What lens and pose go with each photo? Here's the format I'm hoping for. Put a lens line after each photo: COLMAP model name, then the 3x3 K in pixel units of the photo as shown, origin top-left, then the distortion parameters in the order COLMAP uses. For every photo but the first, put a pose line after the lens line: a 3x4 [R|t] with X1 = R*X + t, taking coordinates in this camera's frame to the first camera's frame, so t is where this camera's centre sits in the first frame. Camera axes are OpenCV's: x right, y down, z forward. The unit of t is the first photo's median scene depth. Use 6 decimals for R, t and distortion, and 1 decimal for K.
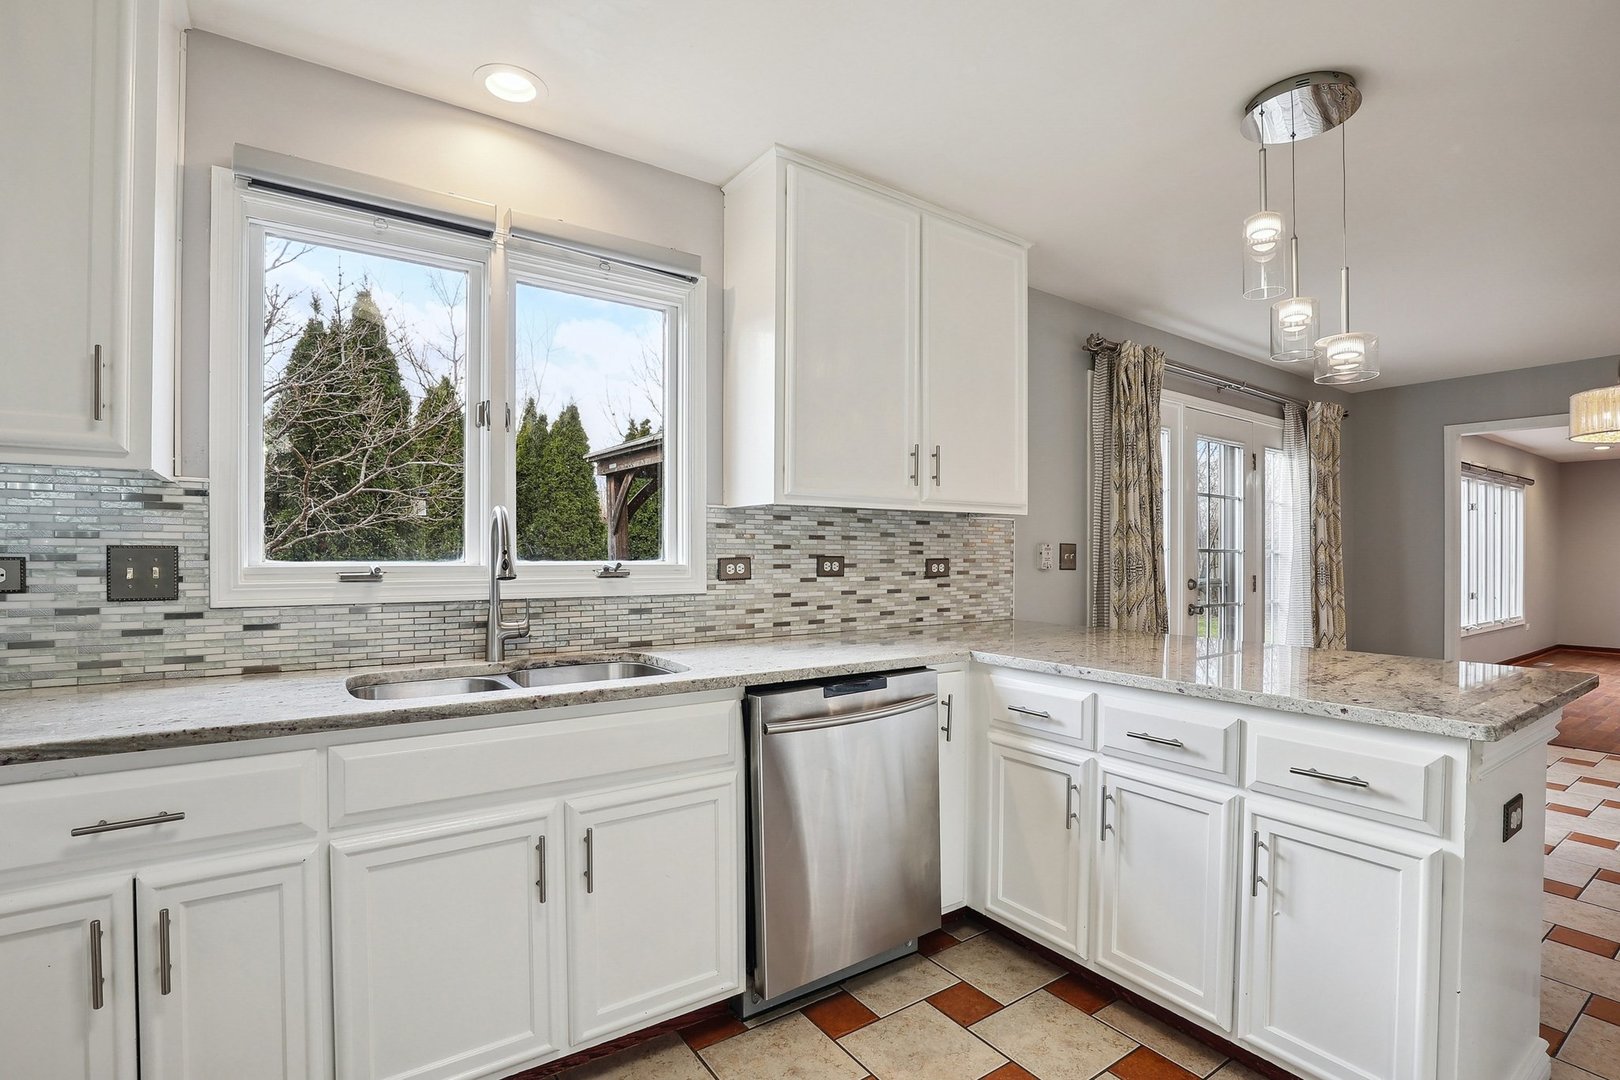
lens RADIAL K [[747.8, 0, 816.0], [0, 747.8, 548.7], [0, 0, 1]] dist [-0.017104, 0.001947]
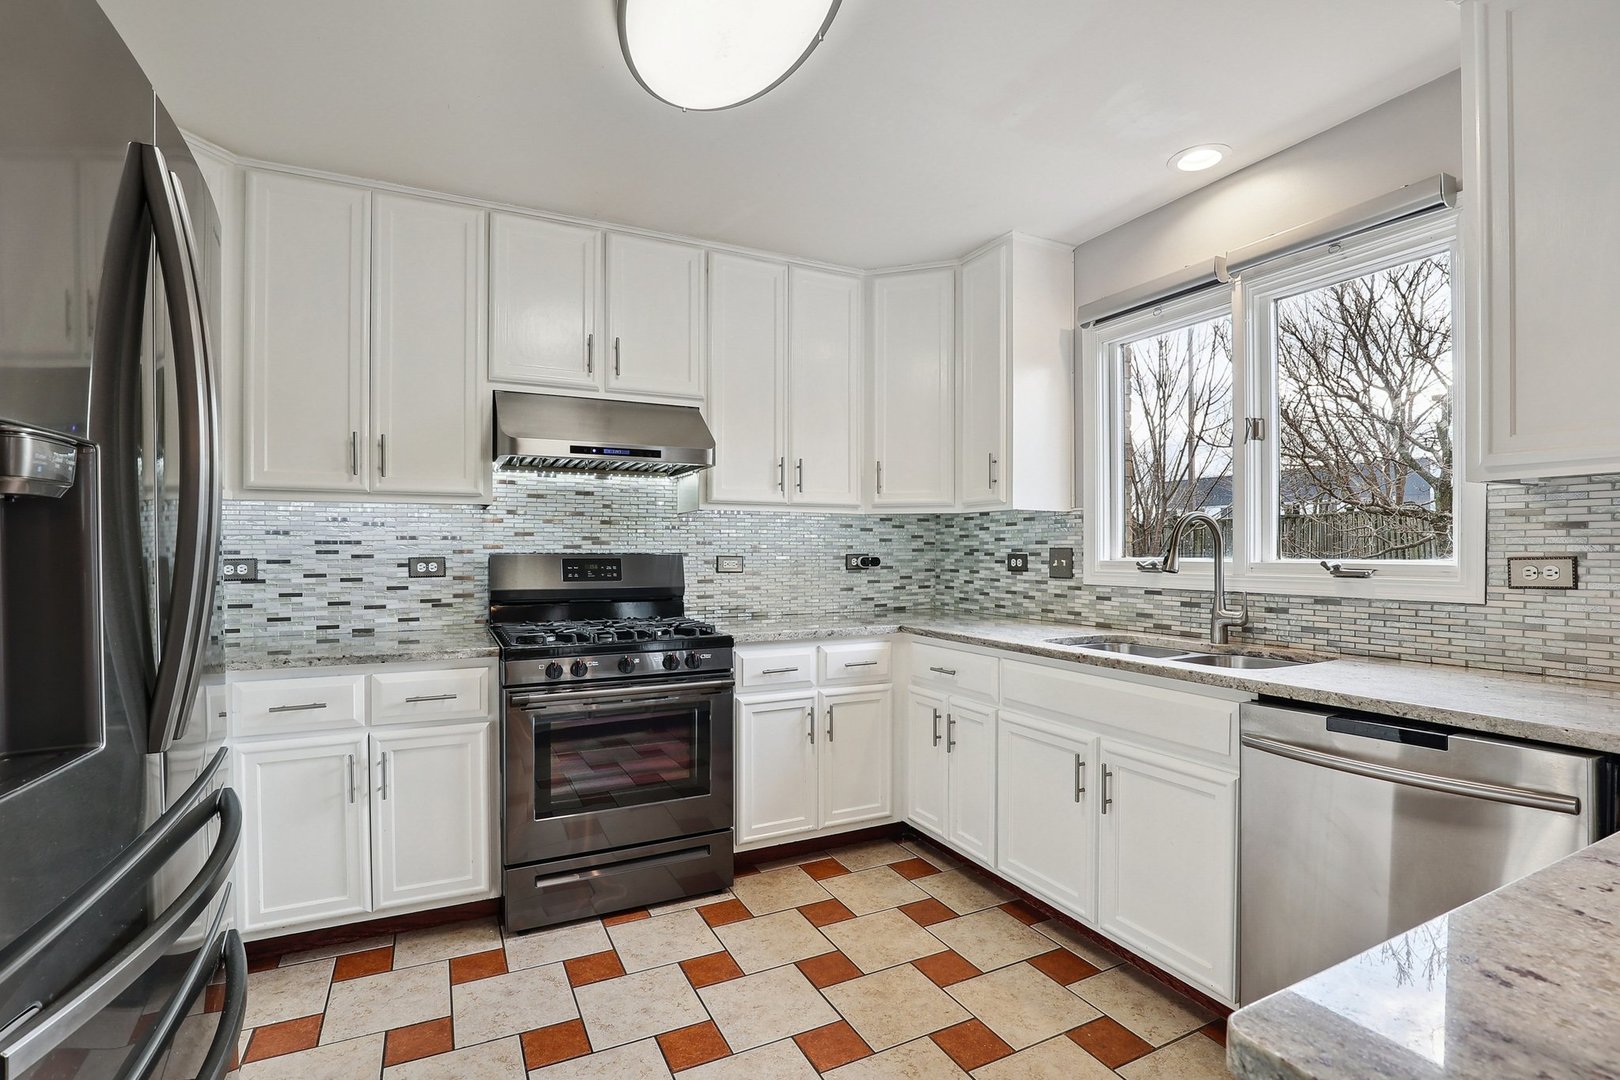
lens RADIAL K [[747.8, 0, 813.3], [0, 747.8, 546.9], [0, 0, 1]] dist [-0.017104, 0.001947]
pose [[-0.117692, -0.006379, -0.993030, 0.956558], [0.010359, 0.999917, -0.007651, 0.001001], [0.992996, -0.011187, -0.117616, 0.590381]]
